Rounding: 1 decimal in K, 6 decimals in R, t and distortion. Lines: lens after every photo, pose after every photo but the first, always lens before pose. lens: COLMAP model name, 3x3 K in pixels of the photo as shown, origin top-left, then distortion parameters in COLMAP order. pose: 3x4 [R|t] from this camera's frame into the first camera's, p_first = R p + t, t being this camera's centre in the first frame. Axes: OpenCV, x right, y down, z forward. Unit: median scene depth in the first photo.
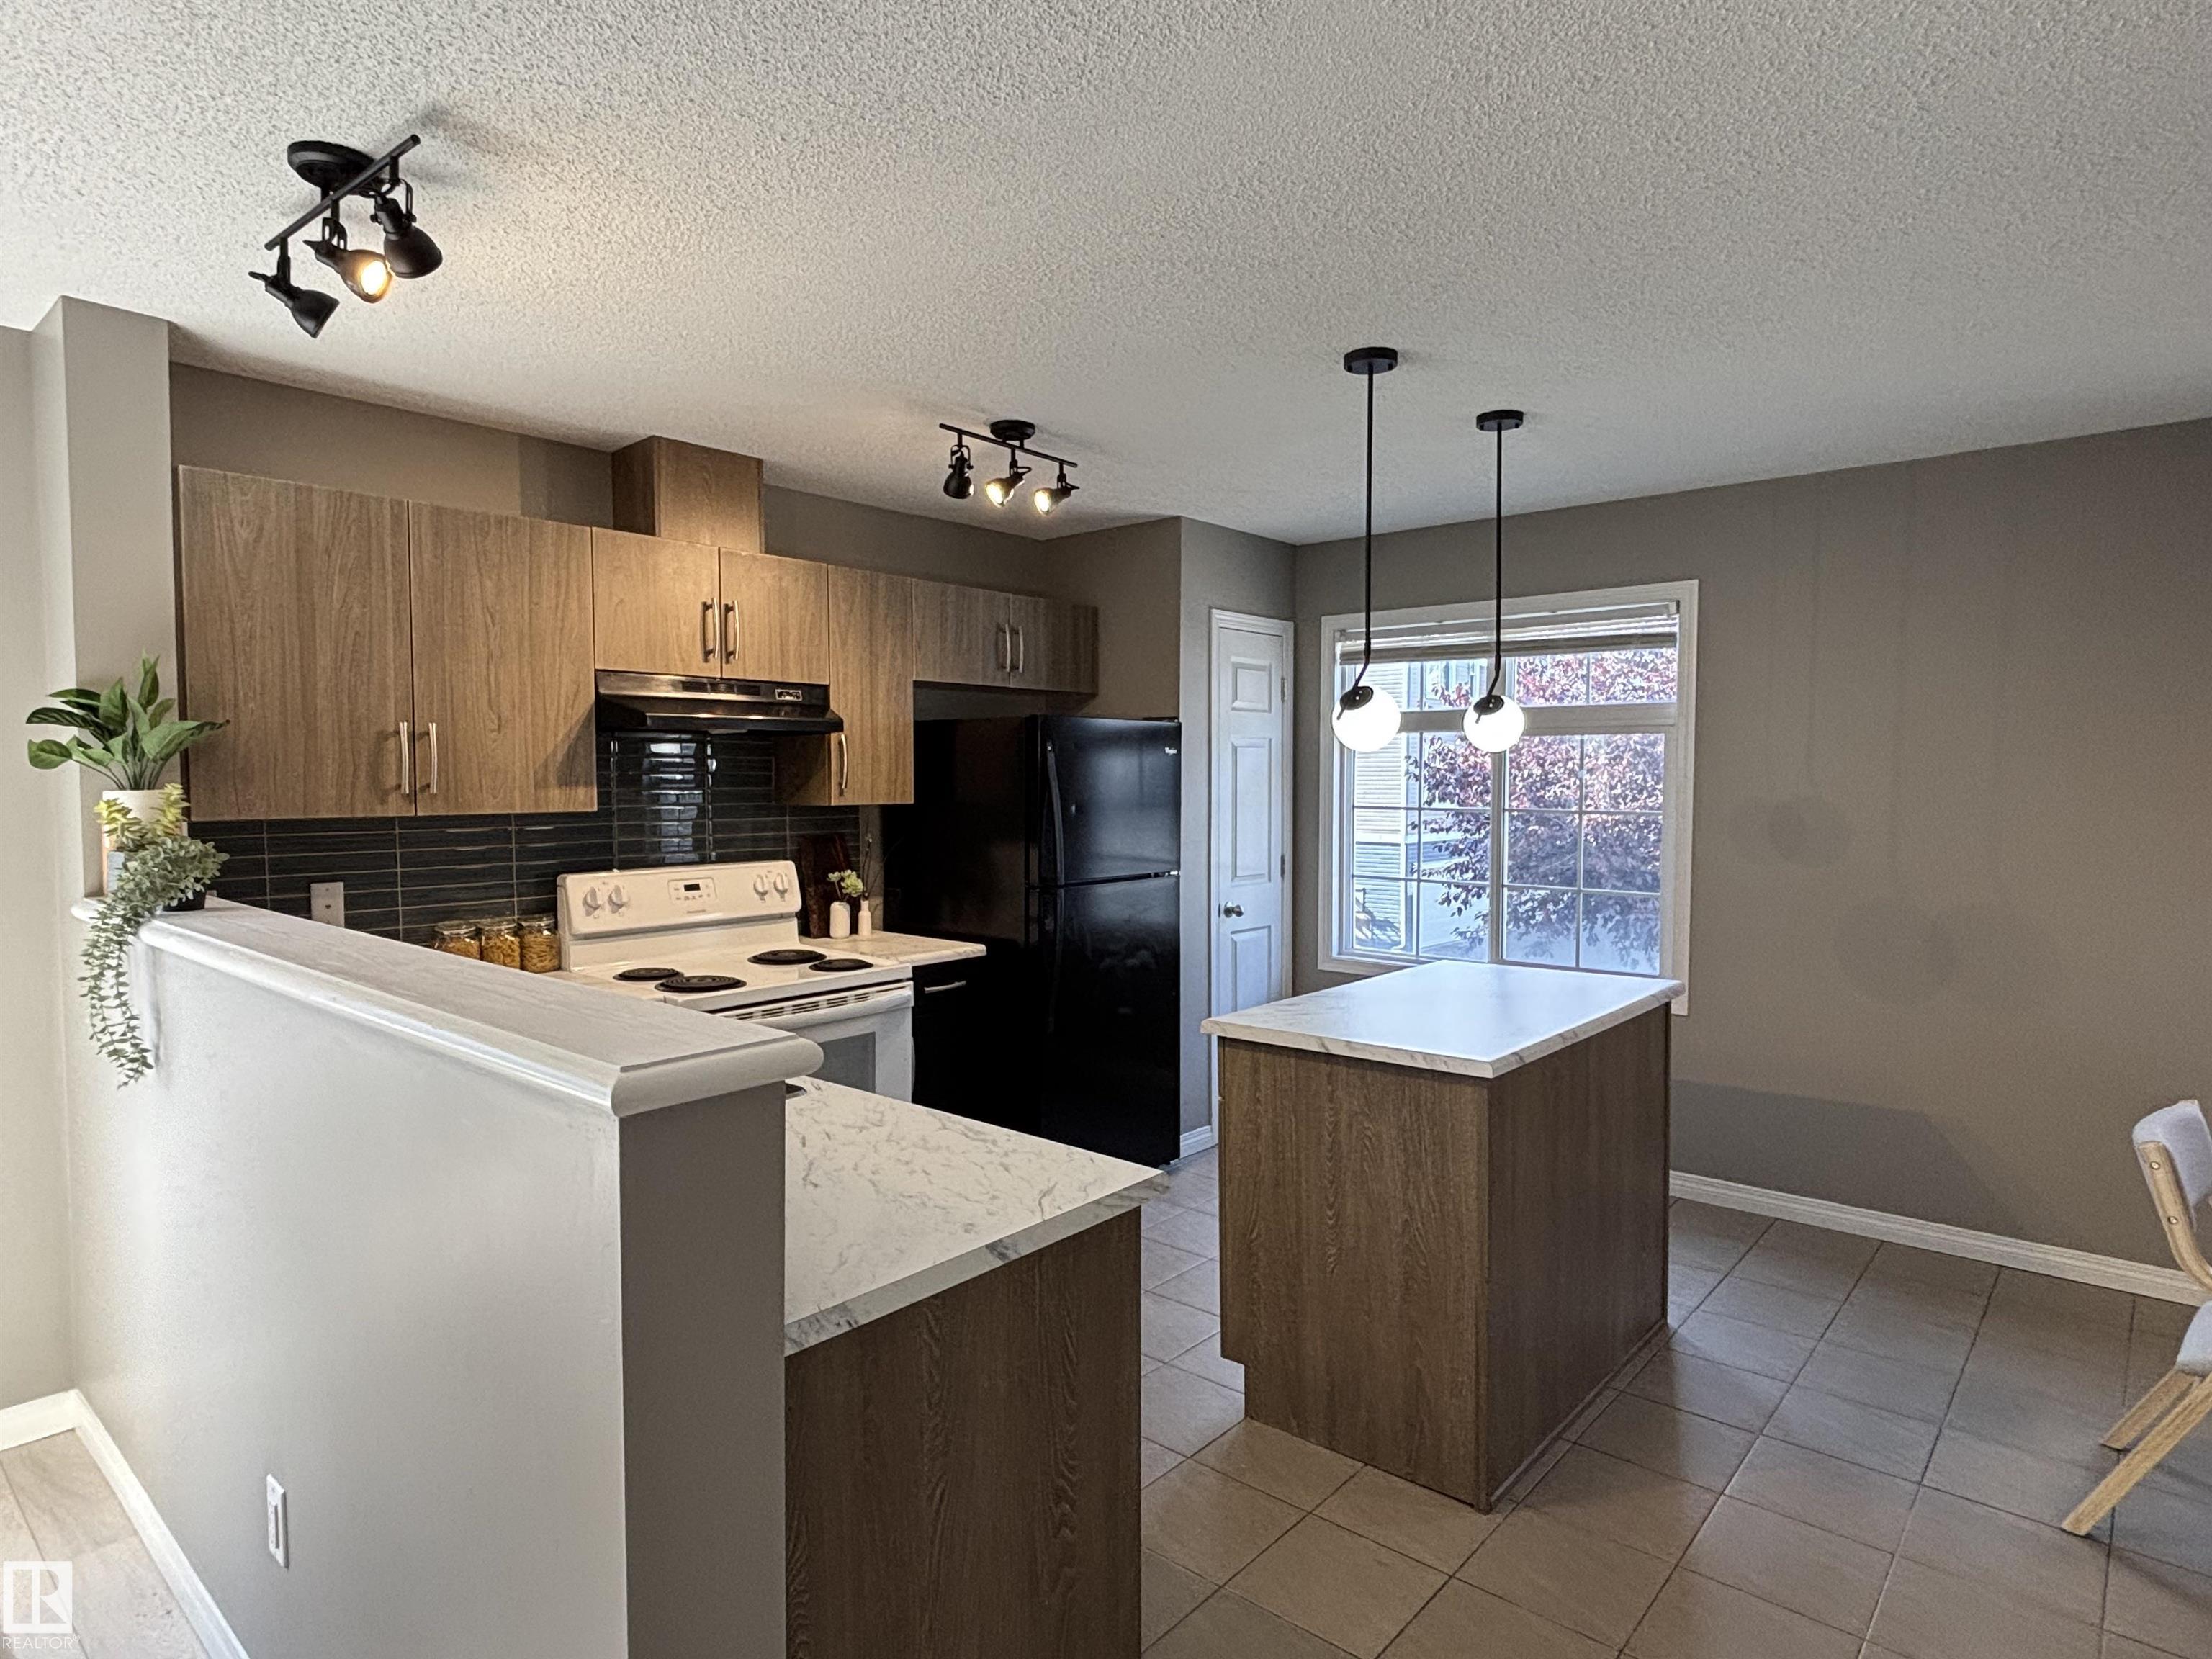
lens RADIAL K [[1244.2, 0, 1108.7], [0, 1244.2, 823.6], [0, 0, 1]] dist [-0.006717, -0.000731]
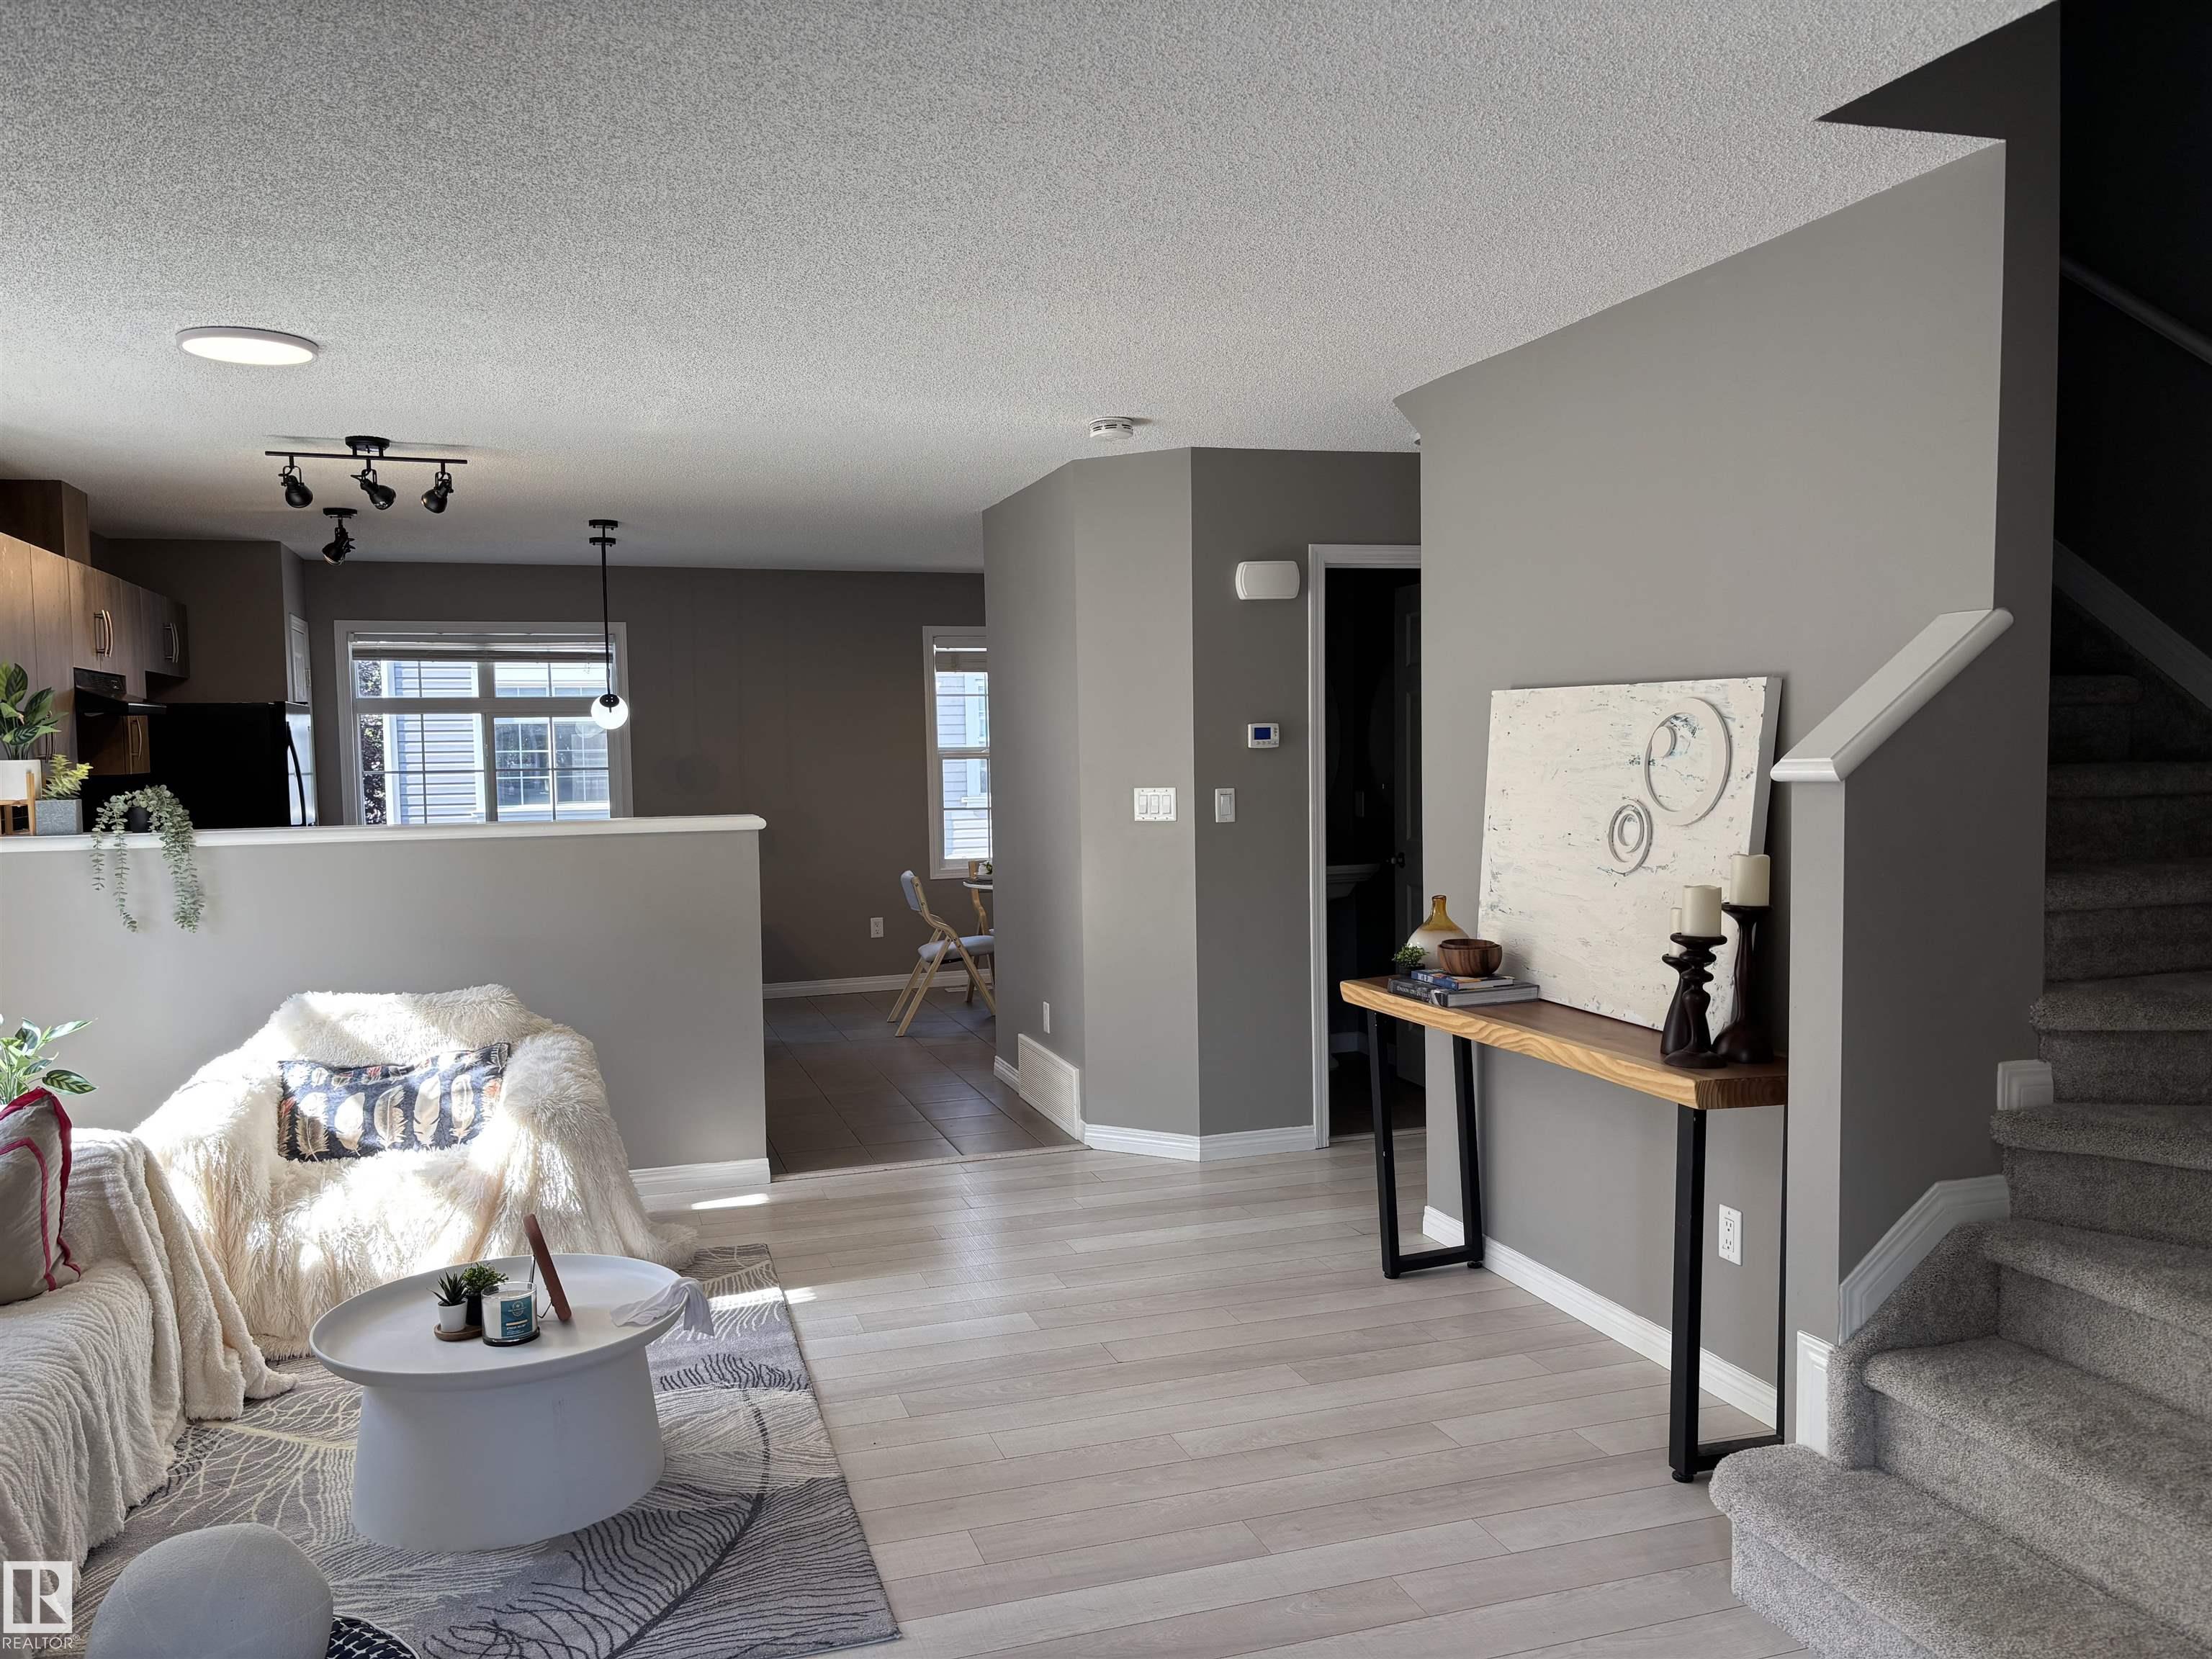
lens RADIAL K [[1678.7, 0, 1105.5], [0, 1678.7, 834.5], [0, 0, 1]] dist [0.032150, -0.005728]
pose [[0.507702, -0.058858, 0.859520, -1.236503], [0.050961, 0.997968, 0.038237, 0.032507], [-0.860024, 0.024389, 0.509670, -0.724334]]
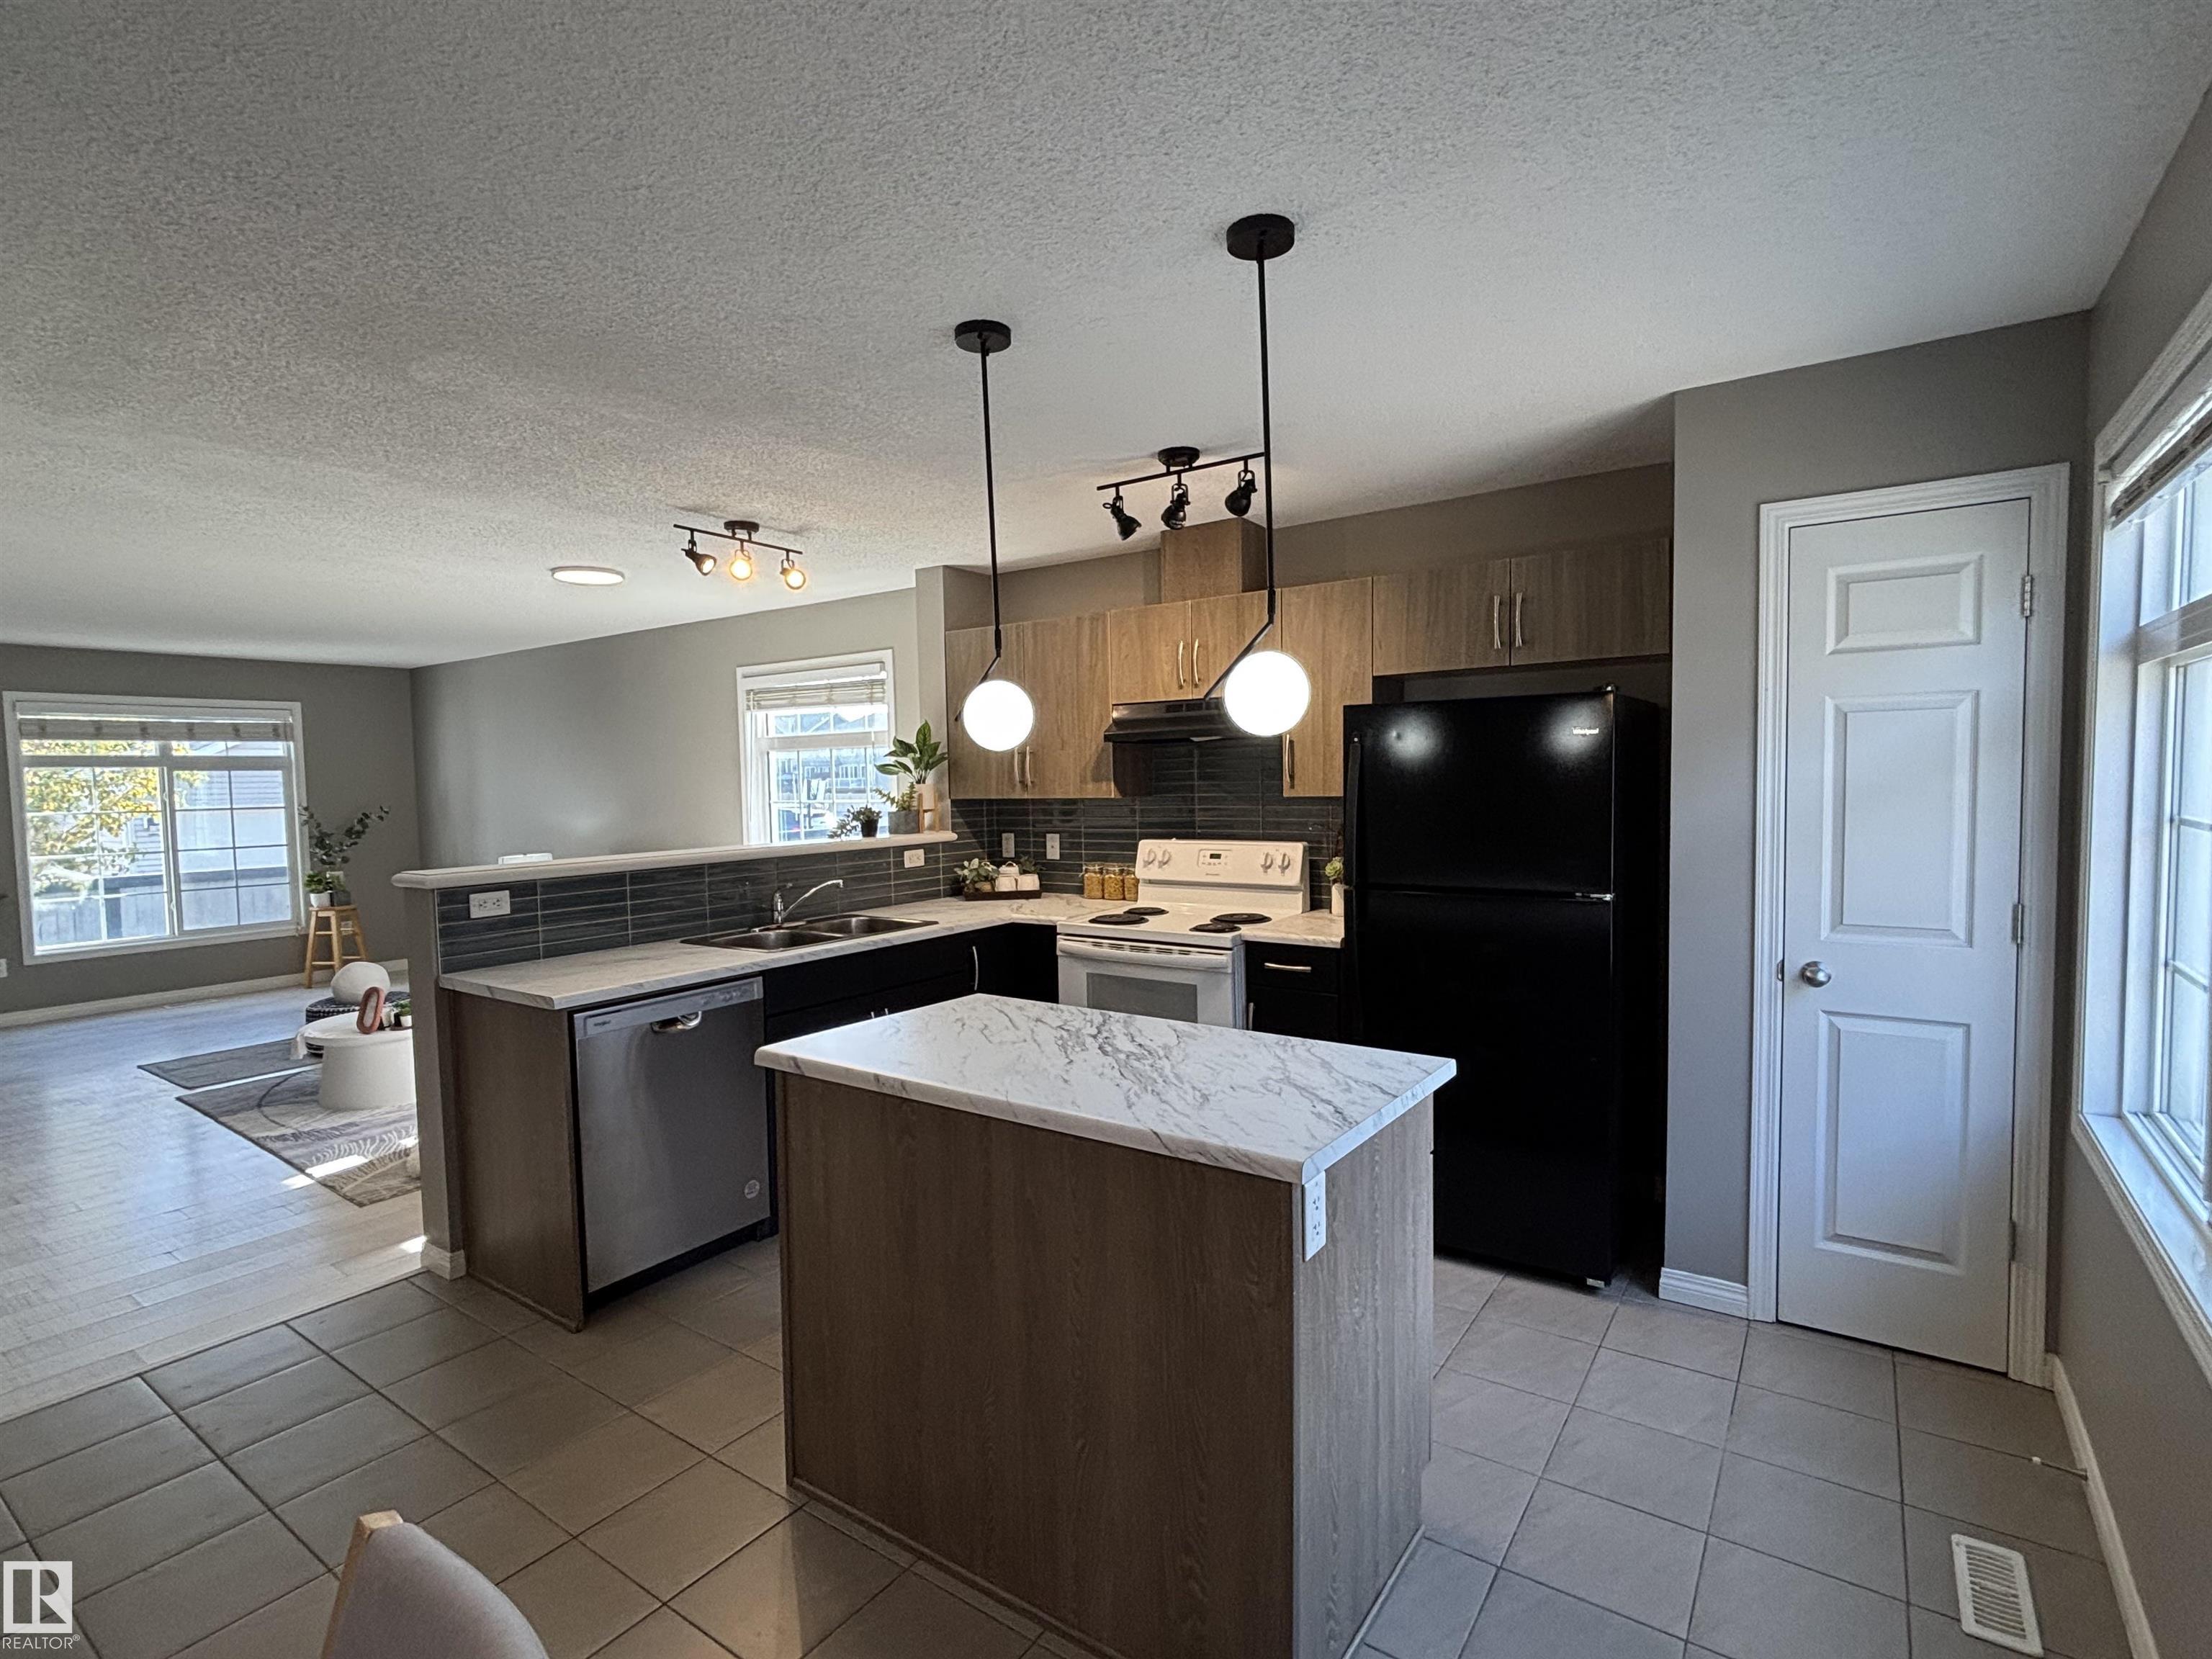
lens RADIAL K [[1069.7, 0, 1082.1], [0, 1069.7, 830.6], [0, 0, 1]] dist [0.019366, -0.001613]
pose [[0.089493, 0.050578, -0.994702, 0.784150], [-0.019159, 0.998612, 0.049053, -0.029526], [0.995803, 0.014667, 0.090337, 0.750974]]
